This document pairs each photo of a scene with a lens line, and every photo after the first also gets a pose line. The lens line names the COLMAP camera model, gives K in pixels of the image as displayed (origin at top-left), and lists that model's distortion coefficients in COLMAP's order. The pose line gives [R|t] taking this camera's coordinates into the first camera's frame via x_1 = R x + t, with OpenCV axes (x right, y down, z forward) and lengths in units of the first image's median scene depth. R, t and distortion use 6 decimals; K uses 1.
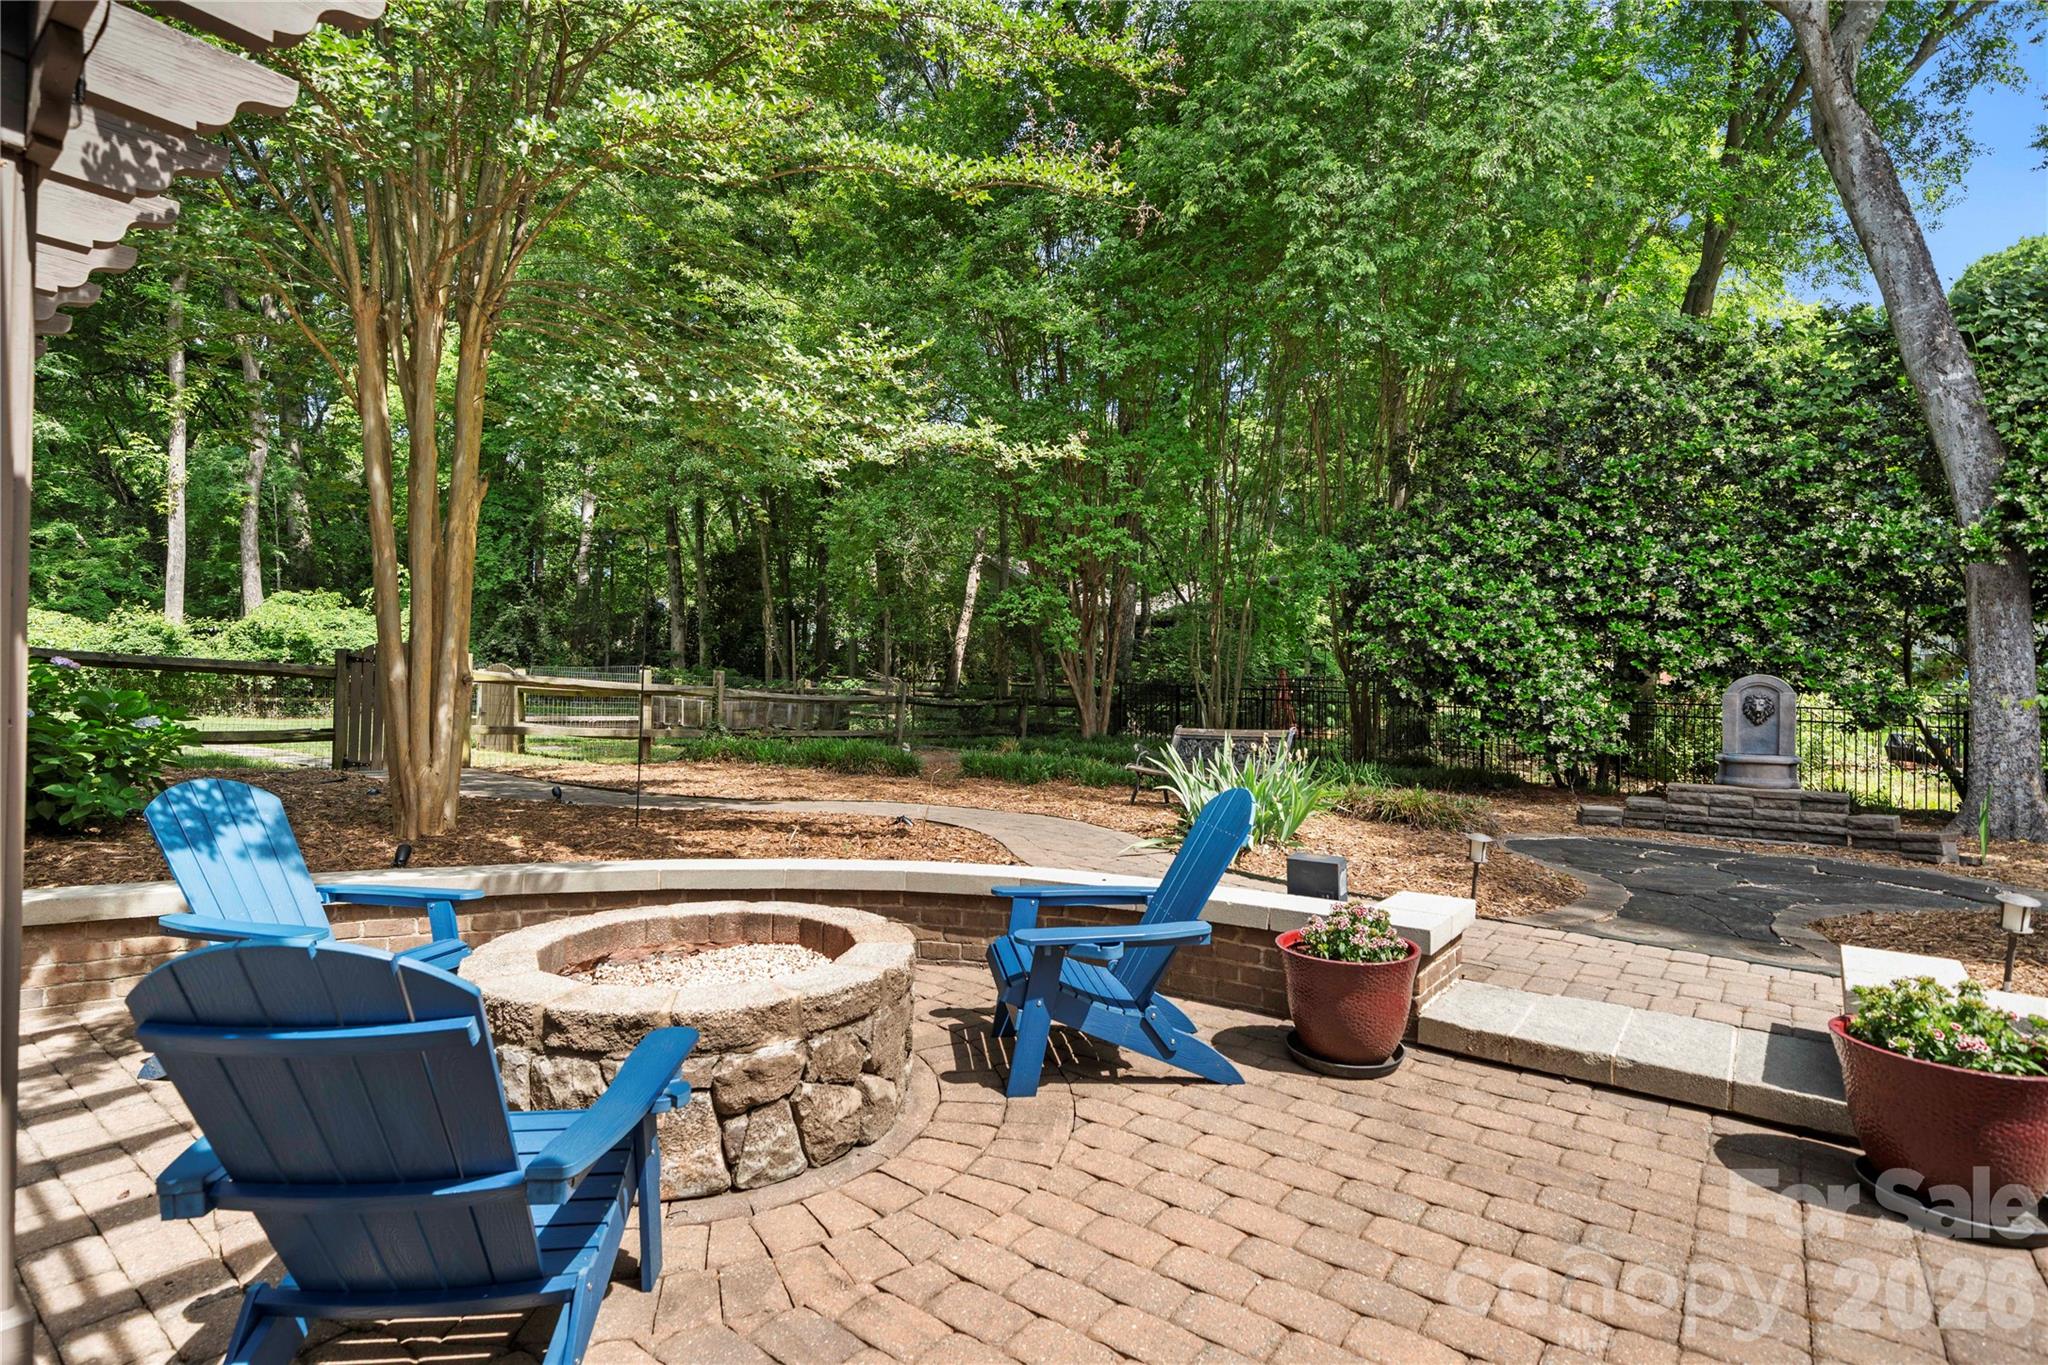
lens RADIAL K [[978.4, 0, 1018.4], [0, 978.4, 682.1], [0, 0, 1]] dist [0.001684, 0.000690]
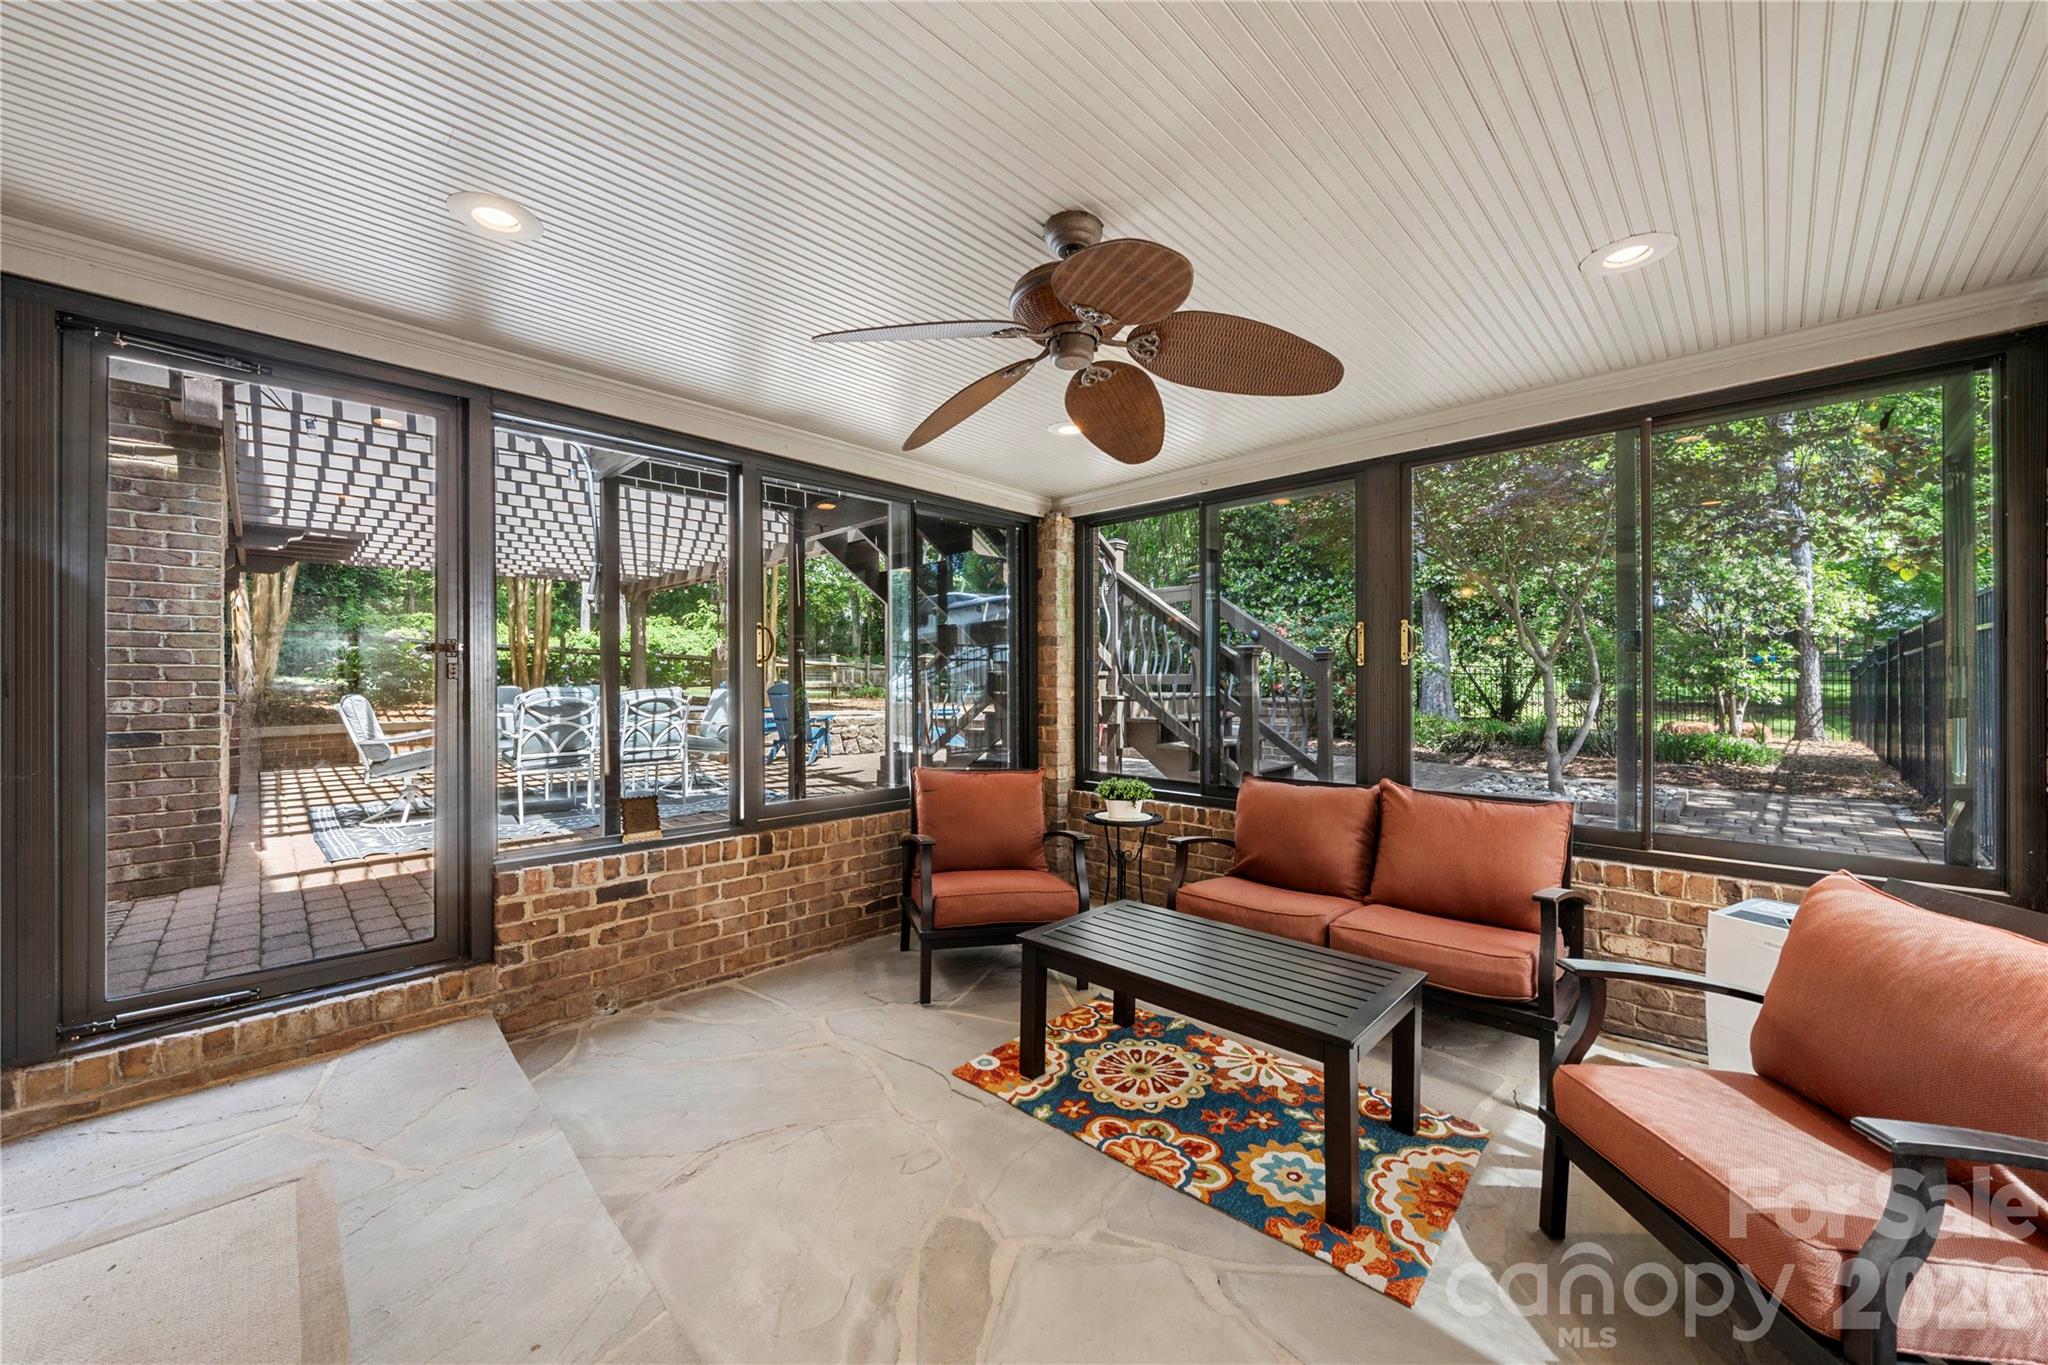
lens RADIAL K [[770.9, 0, 1019.8], [0, 770.9, 675.3], [0, 0, 1]] dist [-0.001496, 0.000030]
pose [[0.990578, -0.013688, -0.136262, 0.249696], [0.015340, 0.999821, 0.011081, 0.017623], [0.136086, -0.013066, 0.990611, -0.610801]]
